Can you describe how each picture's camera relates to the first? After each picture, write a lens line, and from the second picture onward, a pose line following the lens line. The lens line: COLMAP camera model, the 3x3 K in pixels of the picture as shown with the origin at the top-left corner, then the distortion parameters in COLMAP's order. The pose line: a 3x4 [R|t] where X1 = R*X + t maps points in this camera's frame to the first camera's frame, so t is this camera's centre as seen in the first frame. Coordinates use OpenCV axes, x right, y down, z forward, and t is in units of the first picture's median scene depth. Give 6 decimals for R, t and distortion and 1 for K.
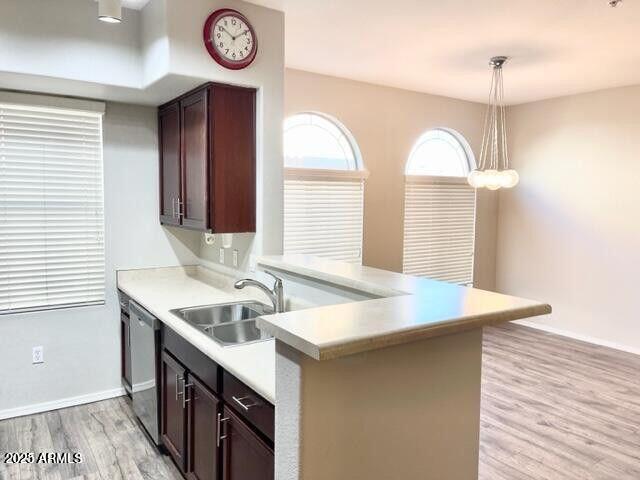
lens RADIAL K [[485.8, 0, 320.0], [0, 485.8, 240.0], [0, 0, 1]] dist [-0.007583, -0.011151]
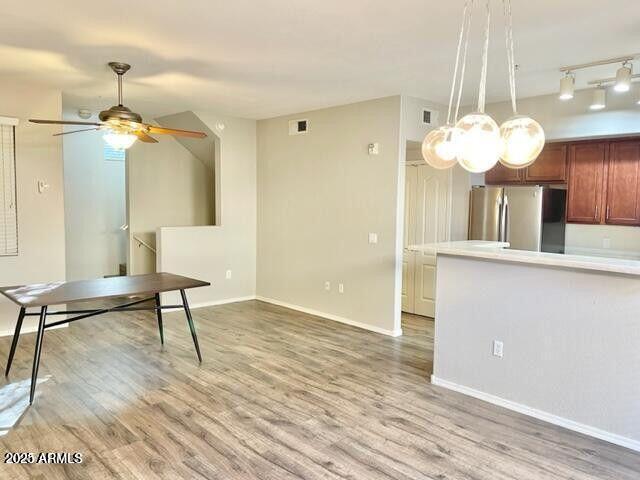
lens RADIAL K [[485.8, 0, 320.0], [0, 485.8, 240.0], [0, 0, 1]] dist [-0.007583, -0.011151]
pose [[-0.986454, -0.013281, -0.163498, 0.727369], [-0.040299, 0.985792, 0.163065, -0.139160], [0.159009, 0.167445, -0.972974, 1.806605]]
